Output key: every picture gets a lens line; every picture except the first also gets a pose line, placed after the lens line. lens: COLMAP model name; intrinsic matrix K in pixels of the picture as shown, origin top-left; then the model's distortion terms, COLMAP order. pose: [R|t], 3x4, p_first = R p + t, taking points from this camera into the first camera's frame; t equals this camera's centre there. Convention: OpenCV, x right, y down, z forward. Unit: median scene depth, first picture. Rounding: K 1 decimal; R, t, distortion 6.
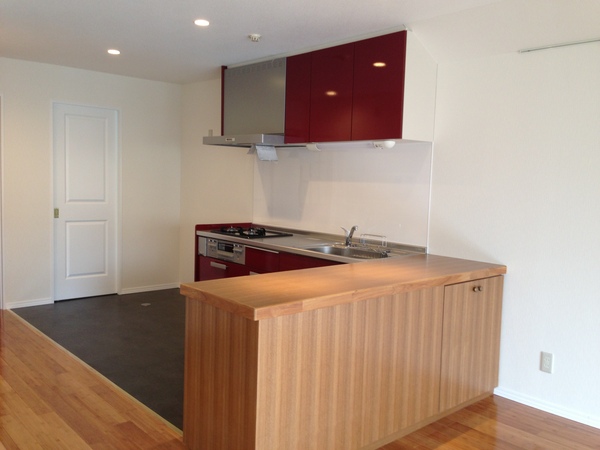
lens RADIAL K [[556.7, 0, 300.0], [0, 556.7, 225.0], [0, 0, 1]] dist [0.122171, -0.192088]
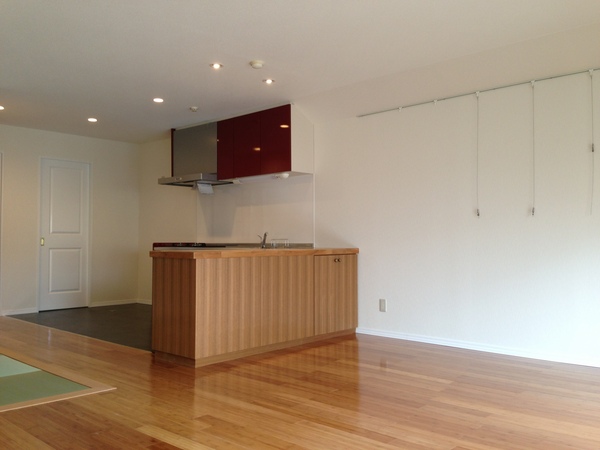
lens RADIAL K [[556.7, 0, 300.0], [0, 556.7, 225.0], [0, 0, 1]] dist [0.122171, -0.192088]
pose [[0.995434, -0.030685, 0.090386, 0.066460], [0.040897, 0.992709, -0.113387, 0.183098], [-0.086248, 0.116566, 0.989431, -0.551214]]
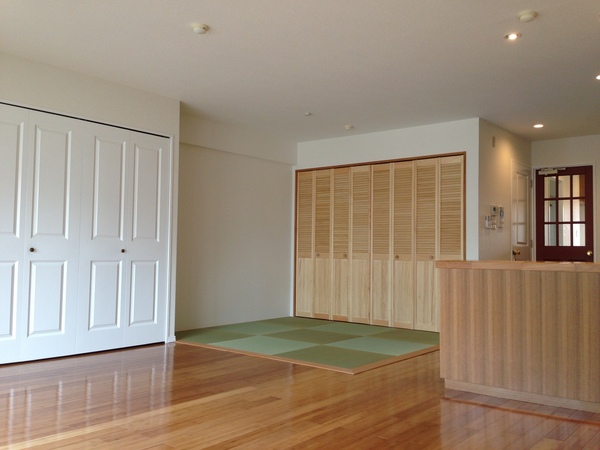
lens RADIAL K [[556.7, 0, 300.0], [0, 556.7, 225.0], [0, 0, 1]] dist [0.122171, -0.192088]
pose [[0.153938, -0.078771, -0.984936, 1.001741], [-0.089657, 0.991592, -0.093316, 0.153858], [0.984005, 0.102671, 0.145581, 0.215212]]
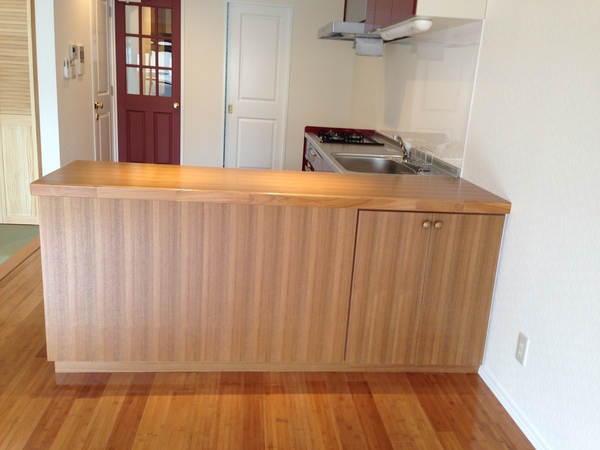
lens RADIAL K [[556.7, 0, 300.0], [0, 556.7, 225.0], [0, 0, 1]] dist [0.122171, -0.192088]
pose [[0.797122, 0.172561, -0.578635, 0.578535], [-0.088831, 0.981381, 0.170296, 0.005232], [0.597248, -0.084346, 0.797609, 0.308460]]
